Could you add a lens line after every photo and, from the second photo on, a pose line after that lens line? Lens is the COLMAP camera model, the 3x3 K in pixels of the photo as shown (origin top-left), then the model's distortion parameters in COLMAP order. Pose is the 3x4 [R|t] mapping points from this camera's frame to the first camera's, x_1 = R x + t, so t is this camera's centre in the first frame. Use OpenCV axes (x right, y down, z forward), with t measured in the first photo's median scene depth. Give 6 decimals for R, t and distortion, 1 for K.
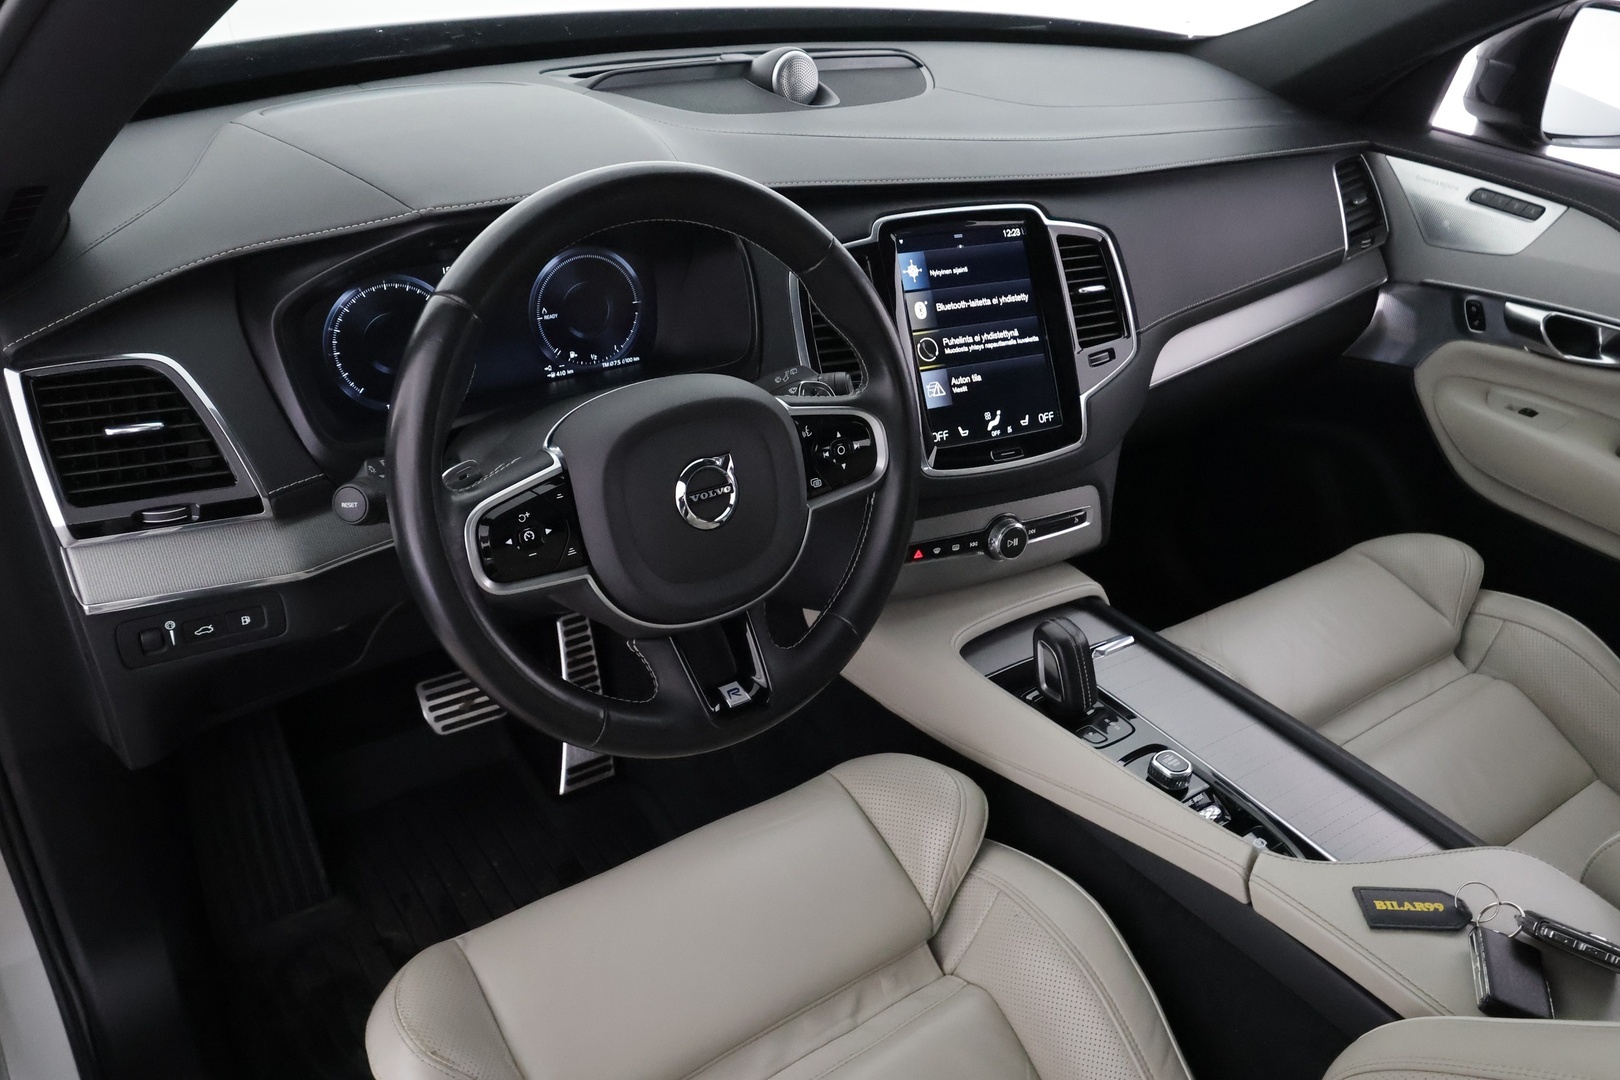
lens RADIAL K [[1263.3, 0, 797.8], [0, 1263.3, 540.6], [0, 0, 1]] dist [0.006721, -0.006470]
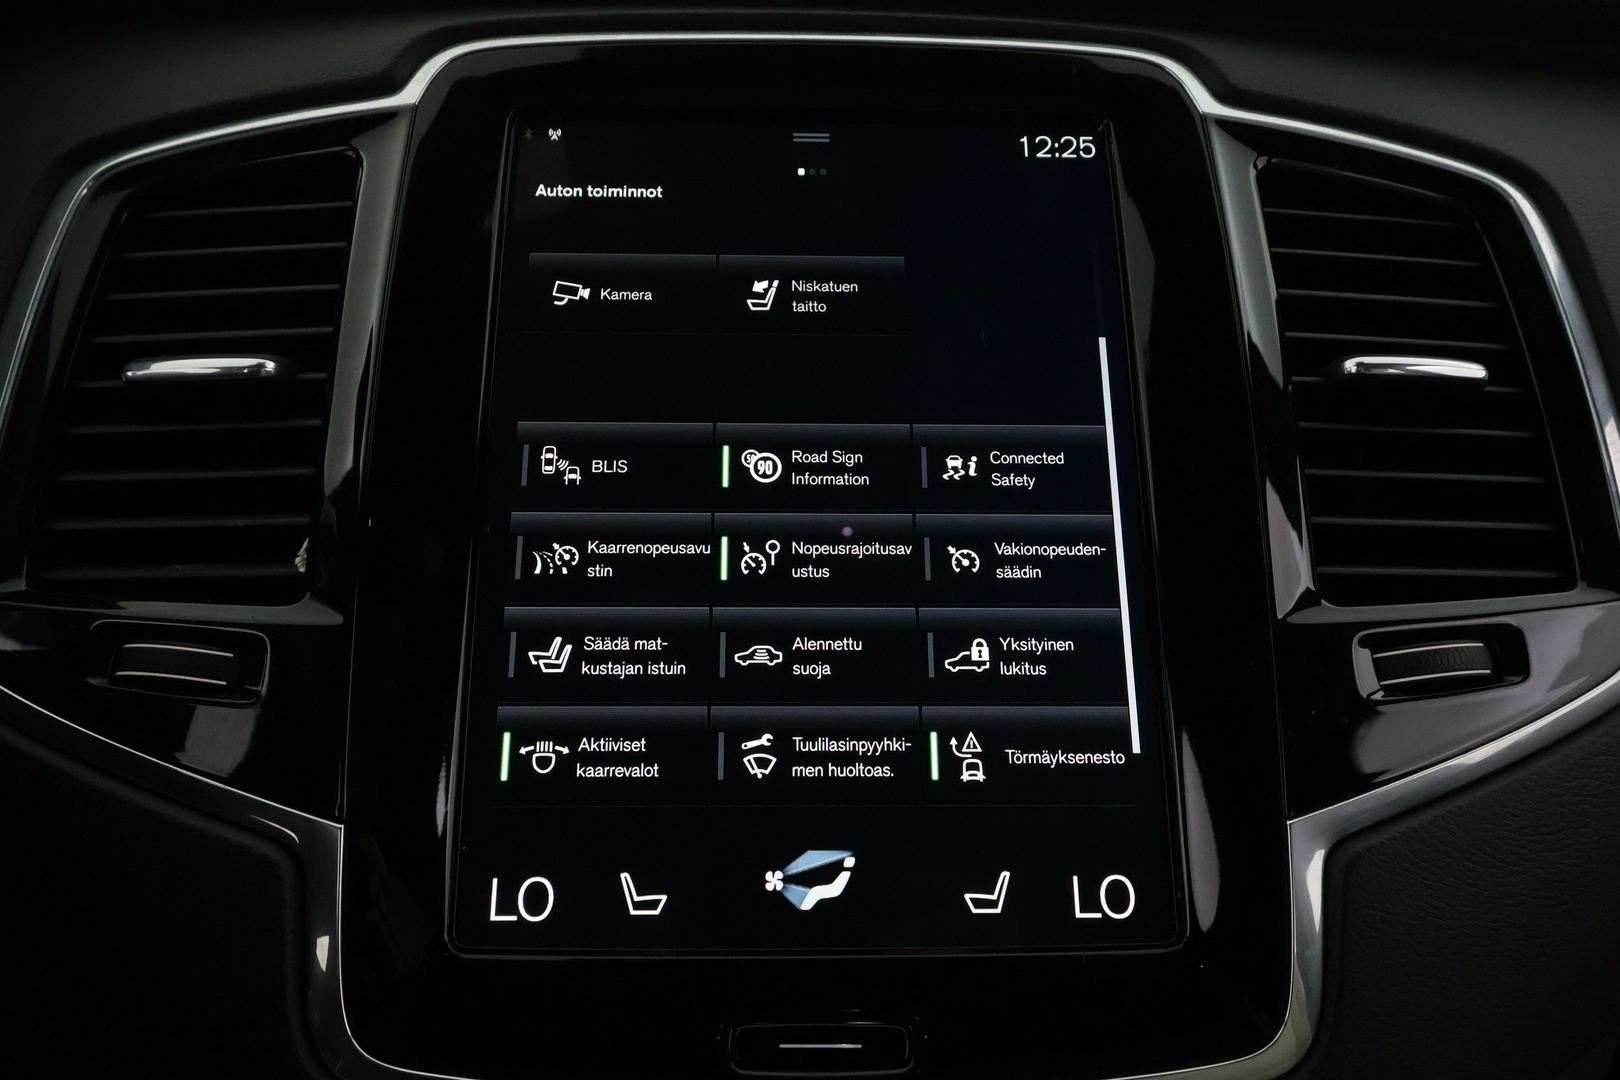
lens RADIAL K [[1263.3, 0, 810.7], [0, 1263.3, 535.4], [0, 0, 1]] dist [0.006721, -0.006470]
pose [[0.894000, 0.054307, -0.444764, 0.249897], [-0.180494, 0.952176, -0.246540, -0.096382], [0.410105, 0.300684, 0.861047, 0.798055]]
